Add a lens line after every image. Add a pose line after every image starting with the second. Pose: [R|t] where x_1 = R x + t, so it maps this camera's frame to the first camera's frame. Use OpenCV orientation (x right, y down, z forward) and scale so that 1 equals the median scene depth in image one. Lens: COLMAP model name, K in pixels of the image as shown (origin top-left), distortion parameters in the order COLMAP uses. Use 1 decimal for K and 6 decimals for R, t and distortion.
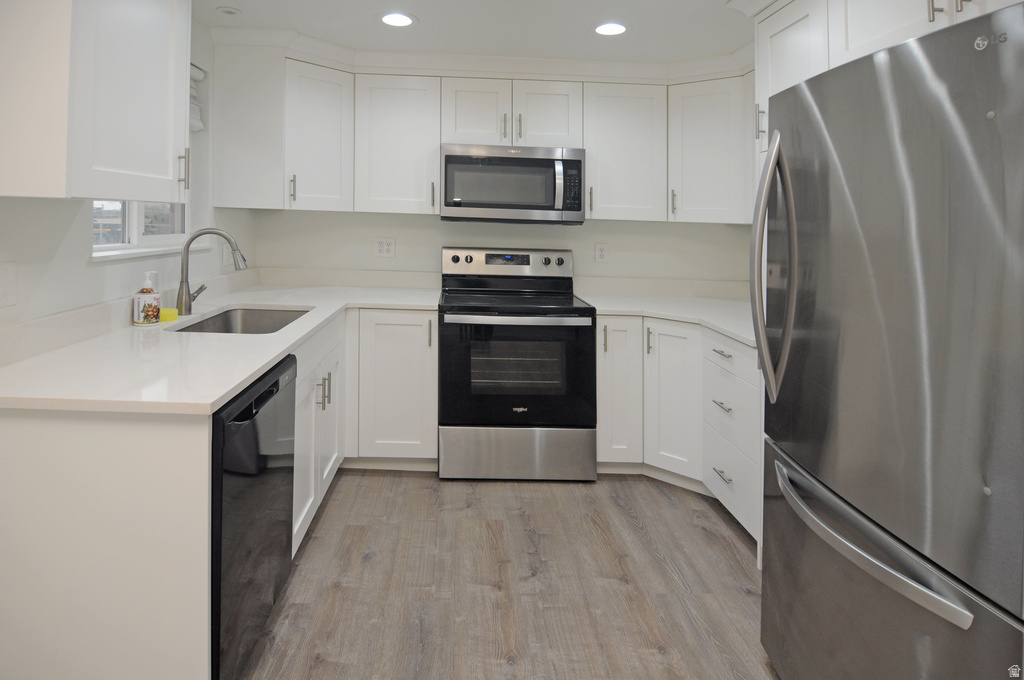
lens RADIAL K [[560.4, 0, 441.7], [0, 560.4, 208.1], [0, 0, 1]] dist [-0.001423, -0.000968]
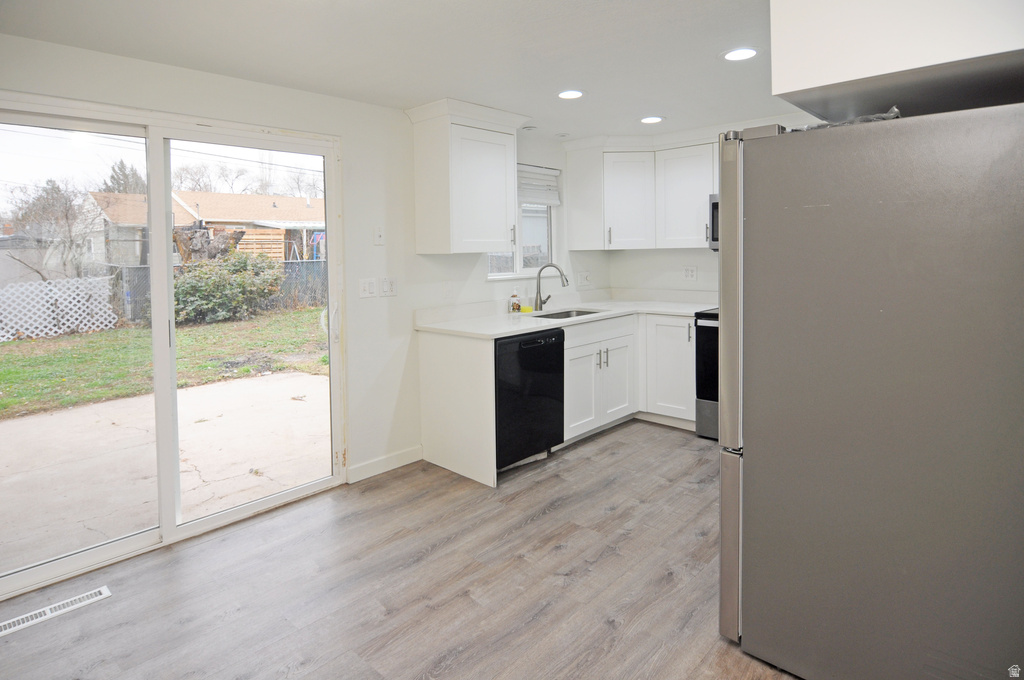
lens RADIAL K [[578.2, 0, 513.2], [0, 578.2, 303.6], [0, 0, 1]] dist [-0.001446, -0.001310]
pose [[0.707435, 0.019195, -0.706517, 0.694352], [0.057272, 0.994787, 0.084373, 0.001292], [0.704454, -0.100152, 0.702648, -0.334567]]
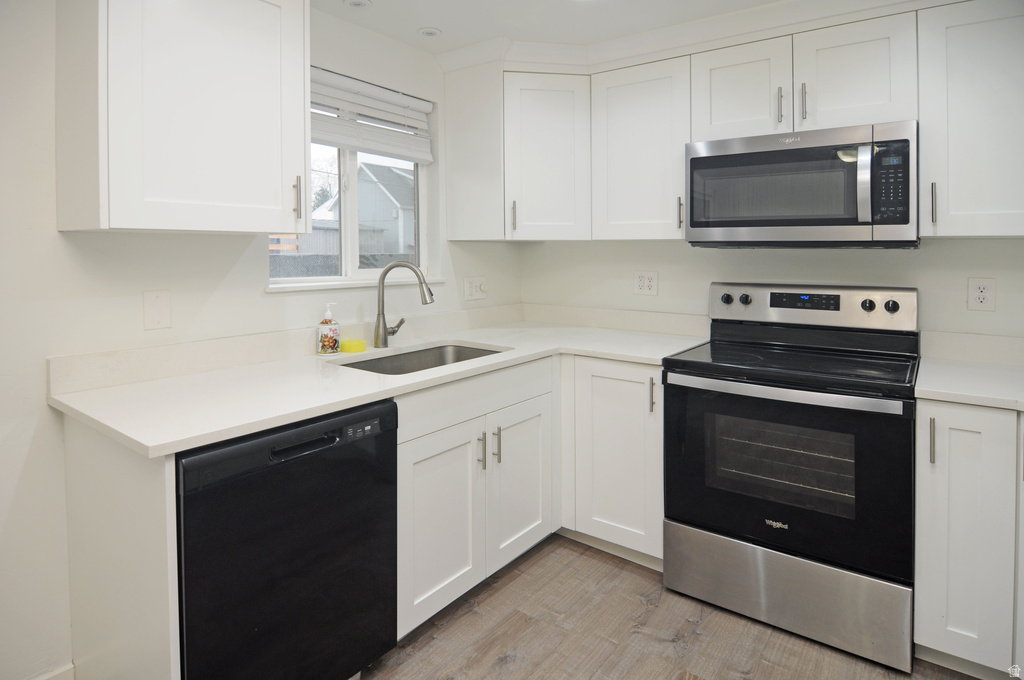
lens RADIAL K [[555.2, 0, 549.0], [0, 555.2, 266.7], [0, 0, 1]] dist [-0.003651, -0.000943]
pose [[0.813397, -0.011825, -0.581589, 0.304687], [0.032446, 0.999159, 0.025063, 0.026130], [0.580804, -0.039256, 0.813096, 0.312055]]
